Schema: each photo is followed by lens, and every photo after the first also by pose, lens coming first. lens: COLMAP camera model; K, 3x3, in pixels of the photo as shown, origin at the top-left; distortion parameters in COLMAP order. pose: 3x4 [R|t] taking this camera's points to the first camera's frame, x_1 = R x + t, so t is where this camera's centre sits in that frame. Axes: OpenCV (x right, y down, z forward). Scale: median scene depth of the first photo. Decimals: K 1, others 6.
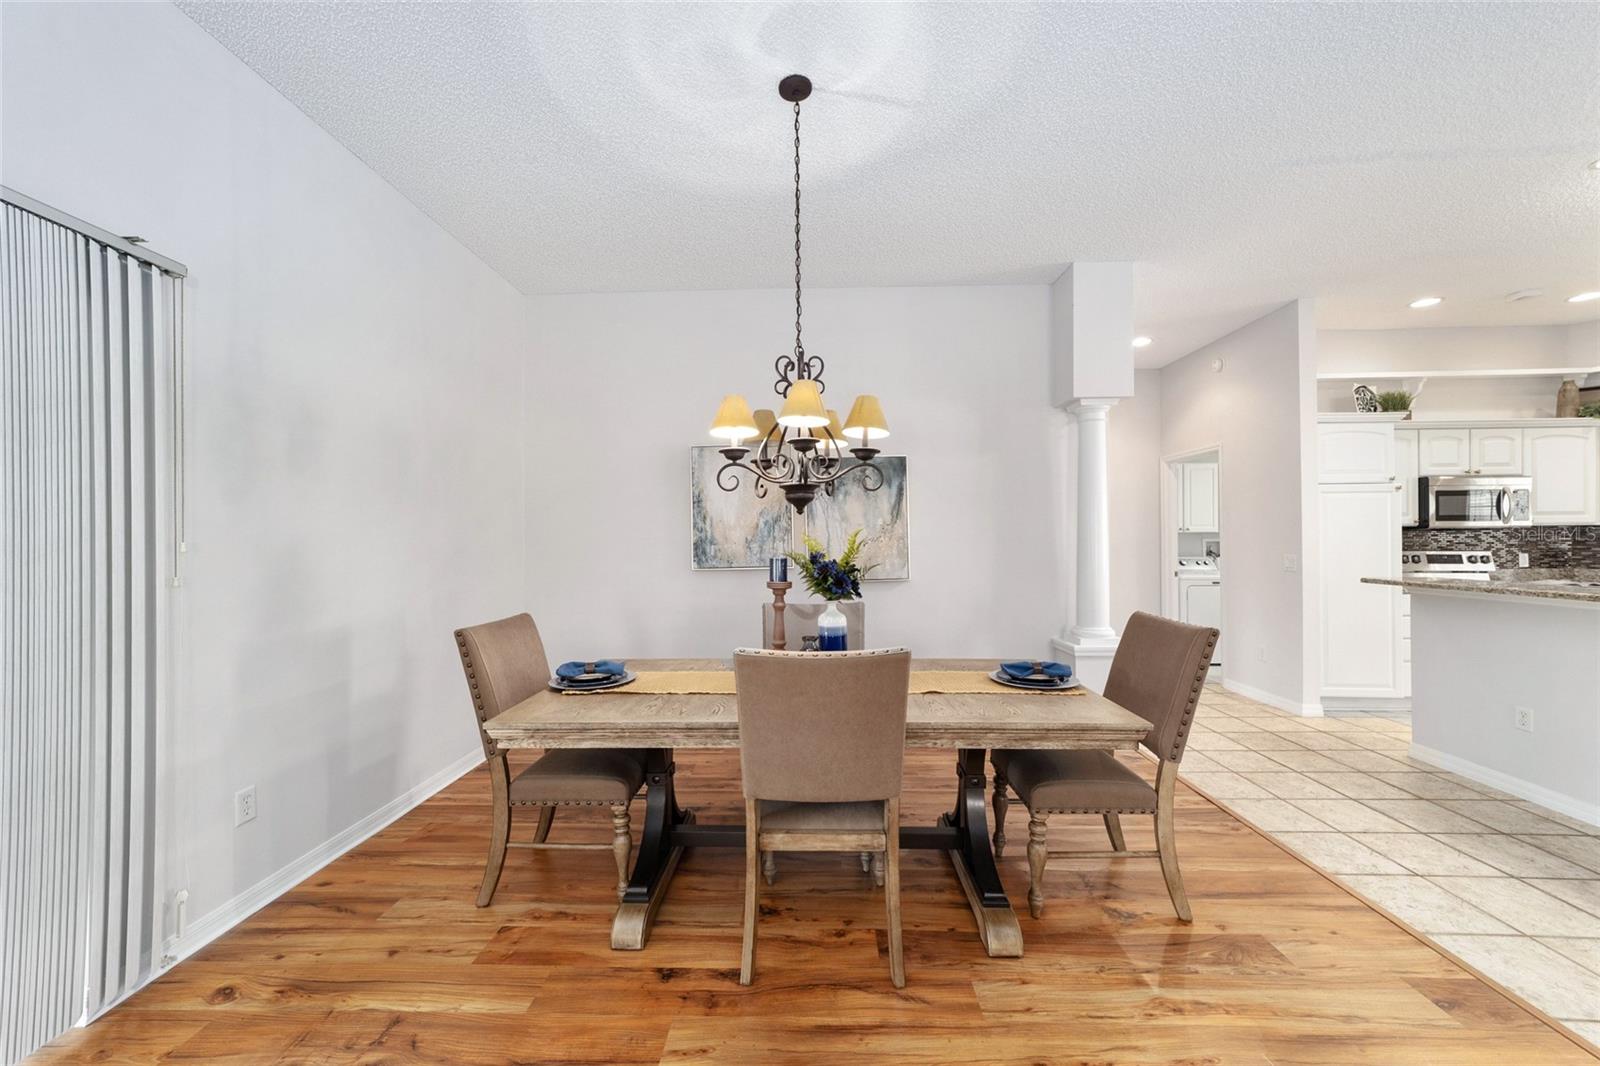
lens RADIAL K [[609.0, 0, 801.4], [0, 609.0, 536.1], [0, 0, 1]] dist [-0.014145, 0.008352]
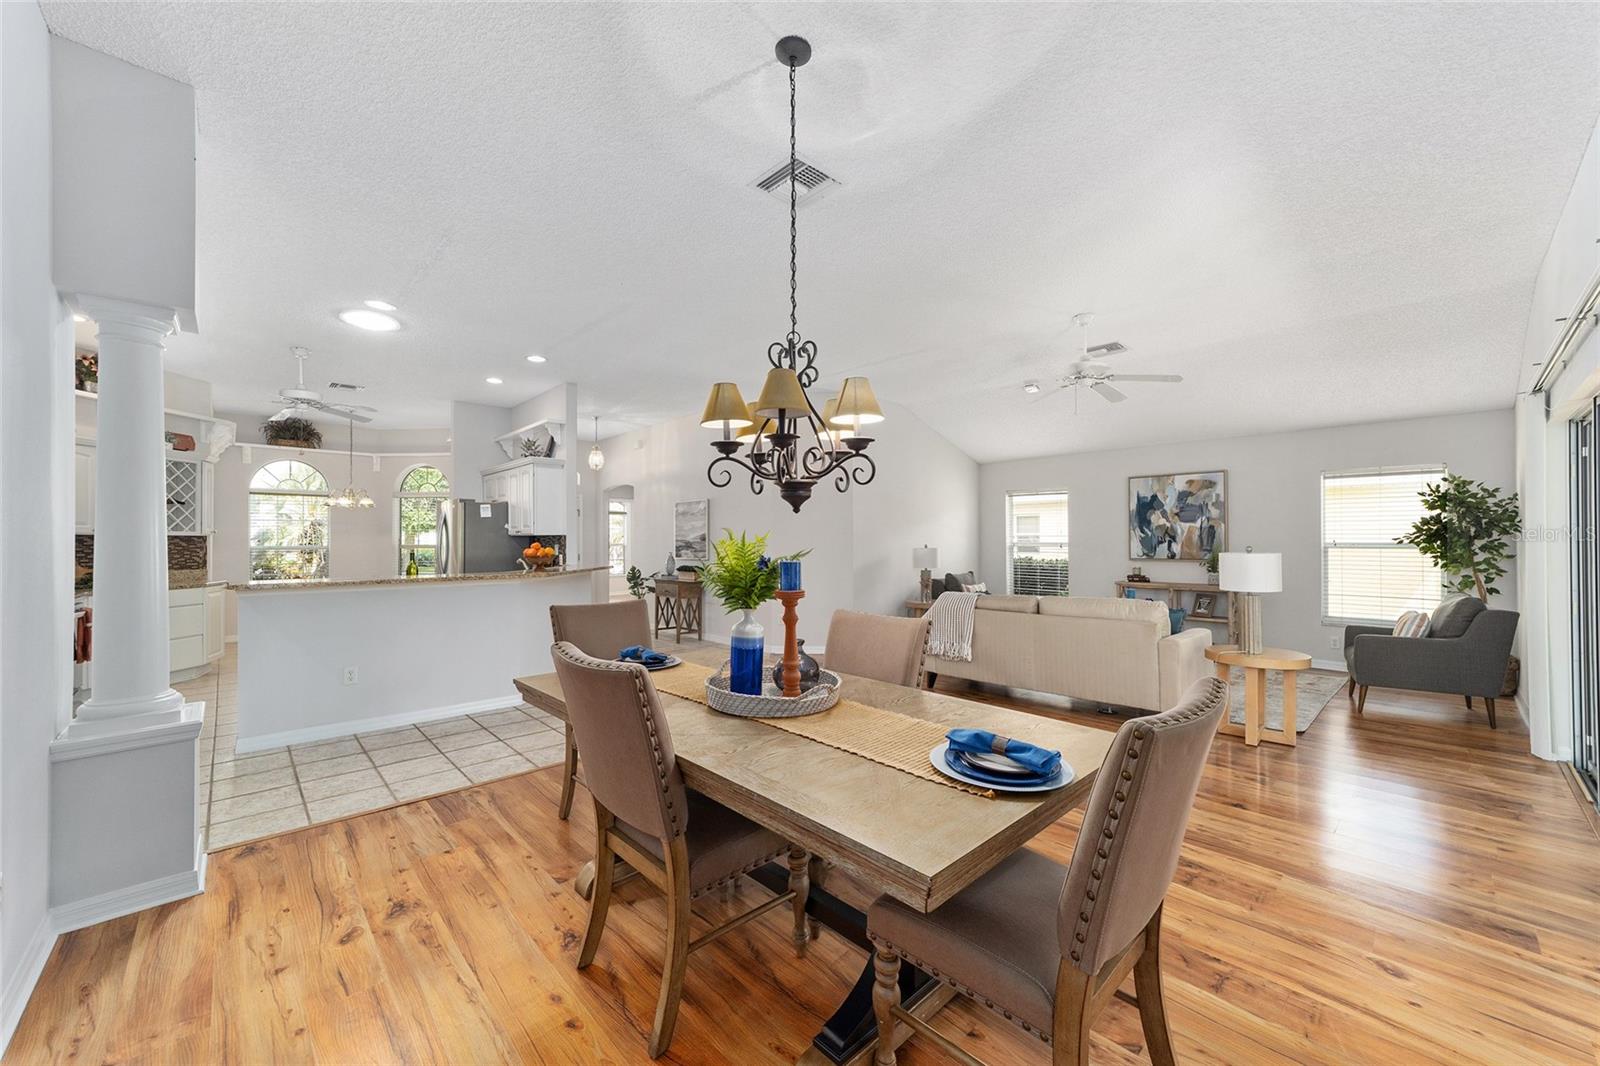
lens RADIAL K [[609.0, 0, 801.4], [0, 609.0, 536.1], [0, 0, 1]] dist [-0.014145, 0.008352]
pose [[-0.707382, 0.013895, 0.706695, -0.346354], [0.004645, 0.999877, -0.015009, 0.006333], [-0.706817, -0.007335, -0.707359, 0.859088]]
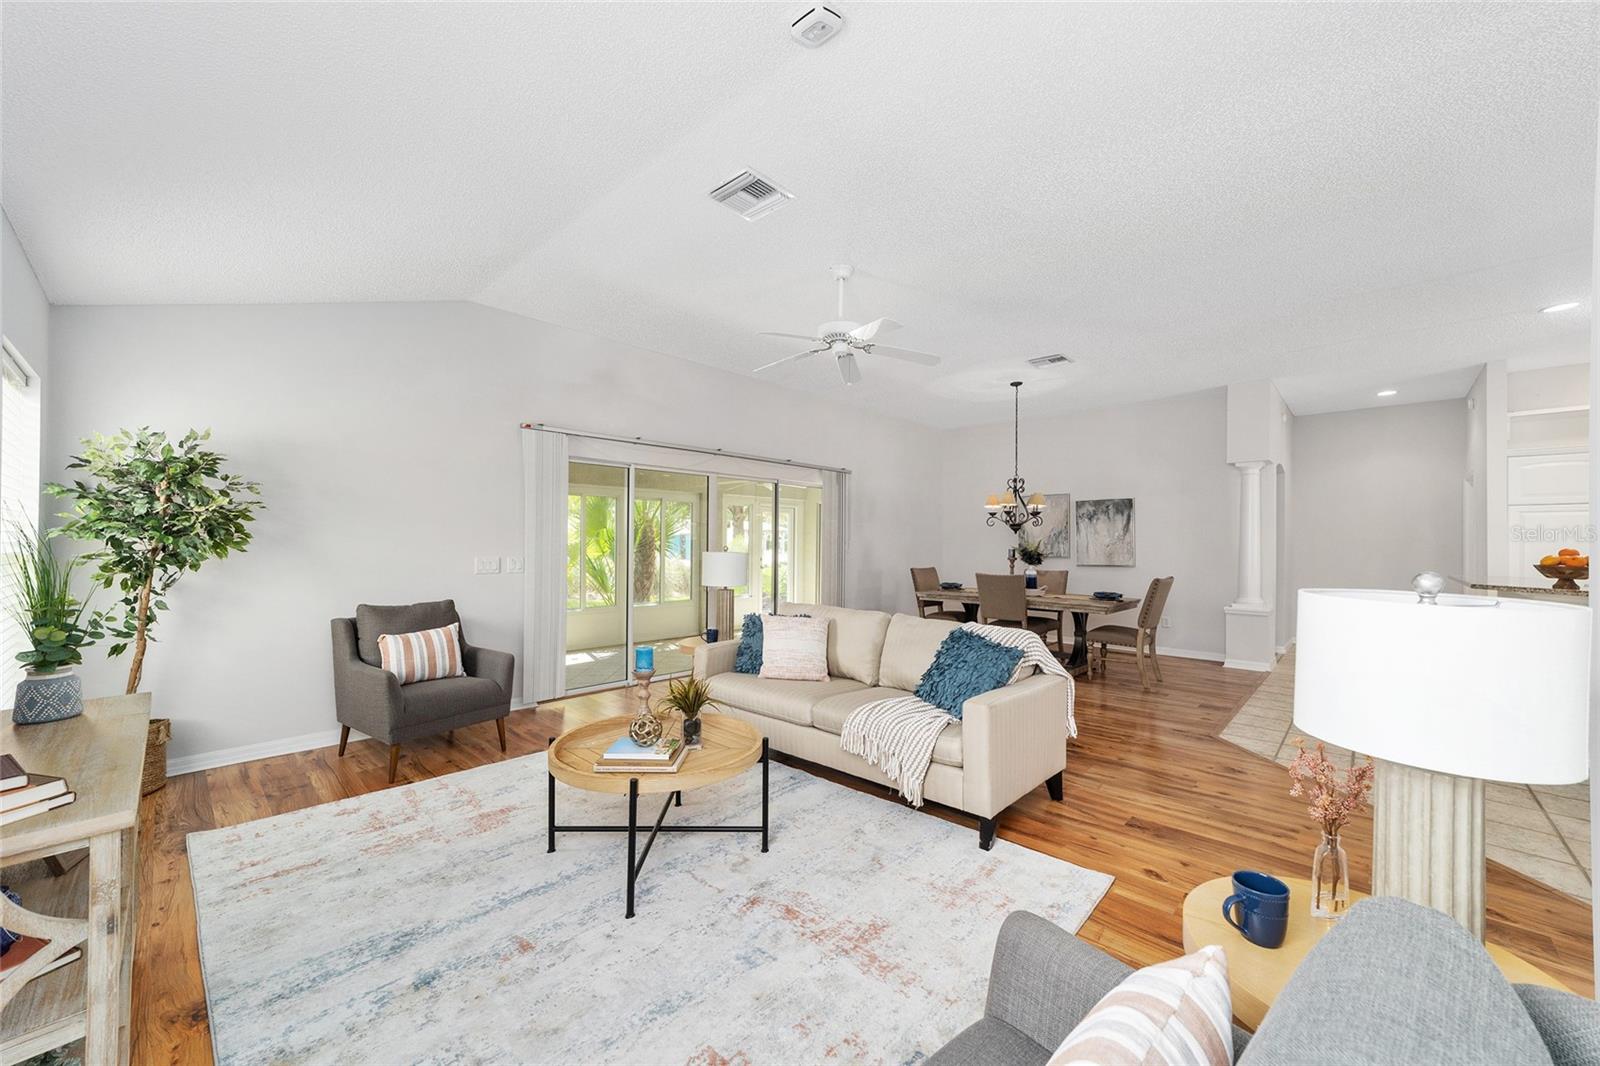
lens RADIAL K [[609.8, 0, 799.0], [0, 609.8, 538.8], [0, 0, 1]] dist [-0.019052, 0.007746]
pose [[0.743723, 0.010042, -0.668413, 0.600518], [-0.010691, 0.999938, 0.003127, -0.004896], [0.668403, 0.004821, 0.743784, -0.944252]]
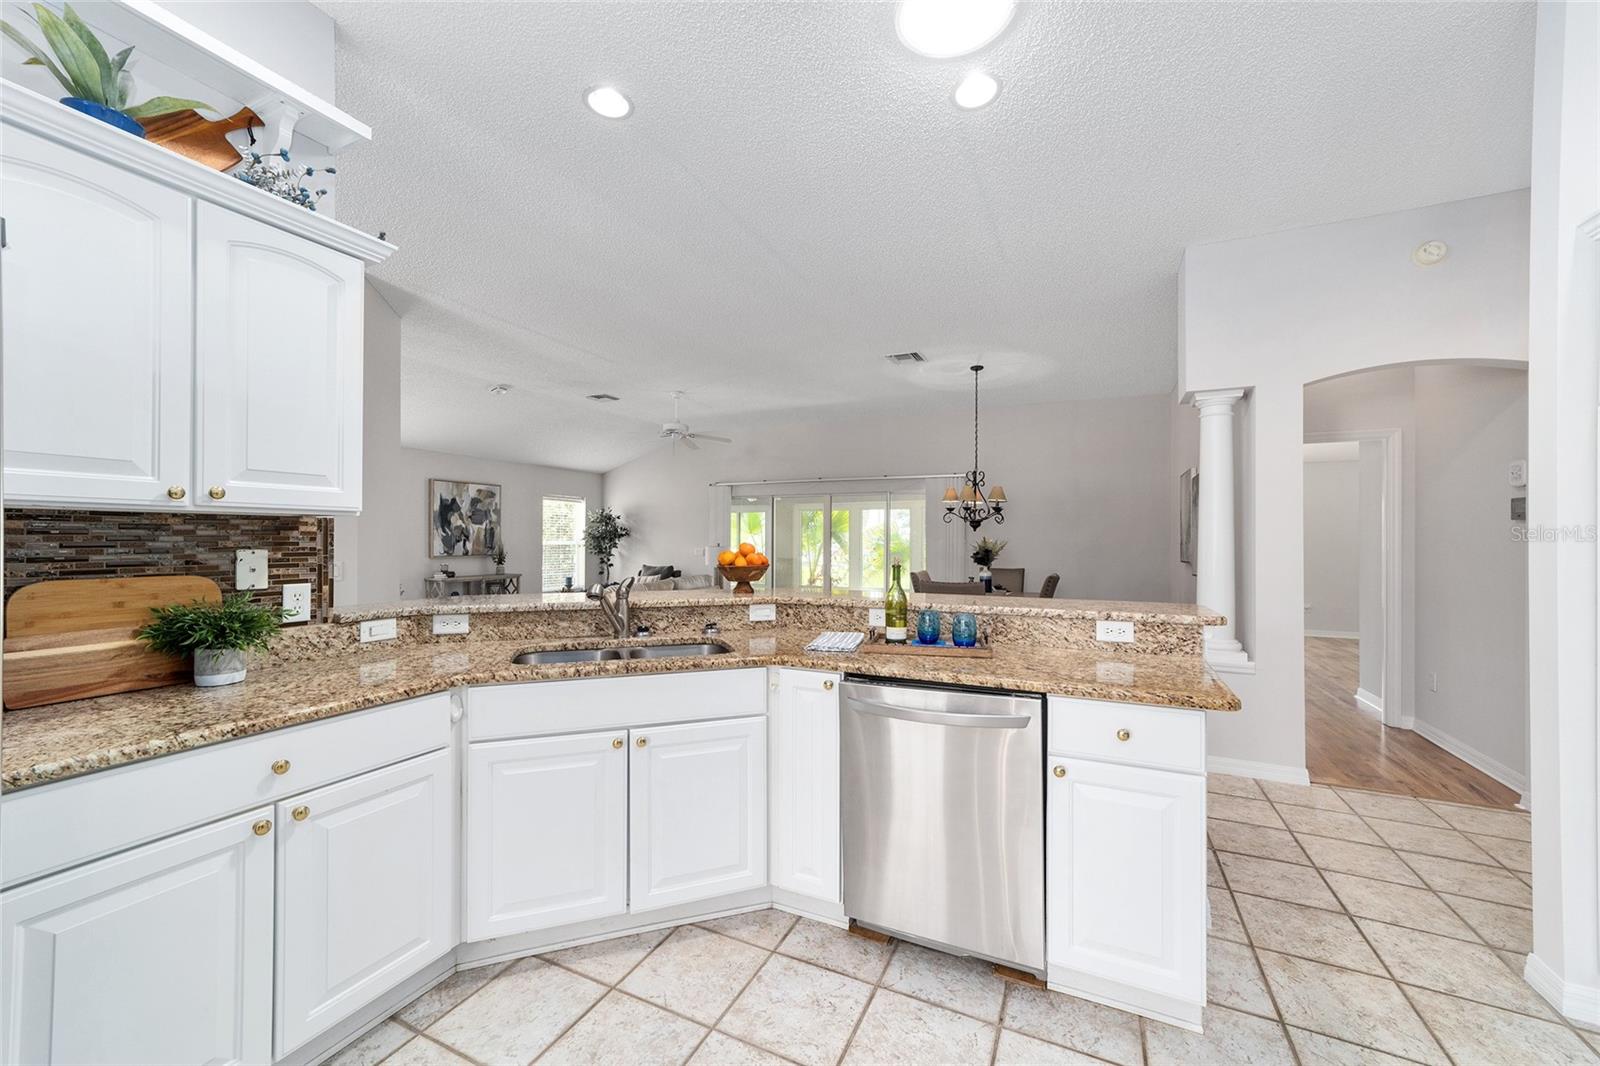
lens RADIAL K [[613.0, 0, 799.9], [0, 613.0, 537.3], [0, 0, 1]] dist [-0.016018, 0.008710]
pose [[-0.404786, 0.001281, -0.914411, 1.419086], [0.002668, 0.999996, 0.000220, -0.006349], [0.914408, -0.002350, -0.404788, 0.715666]]
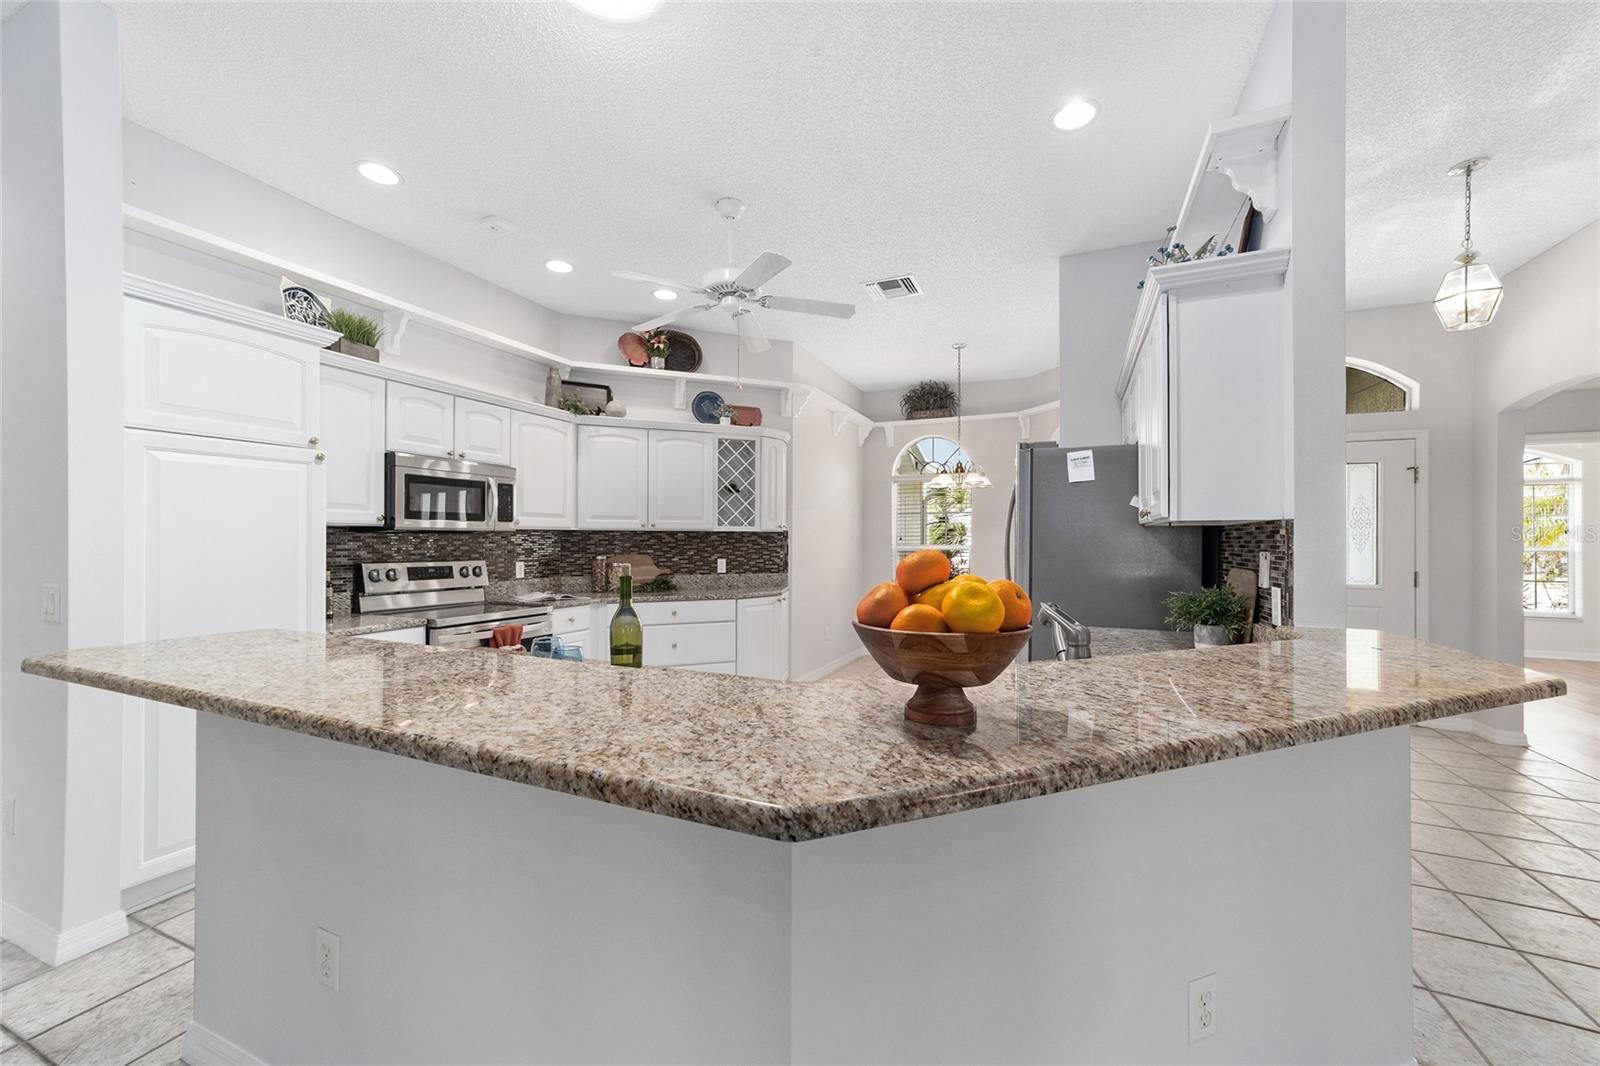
lens RADIAL K [[609.8, 0, 799.0], [0, 609.8, 538.8], [0, 0, 1]] dist [-0.019052, 0.007746]
pose [[0.381500, 0.009713, 0.924318, 0.631014], [-0.009283, 0.999935, -0.006676, -0.002536], [-0.924322, -0.006033, 0.381565, 0.357279]]
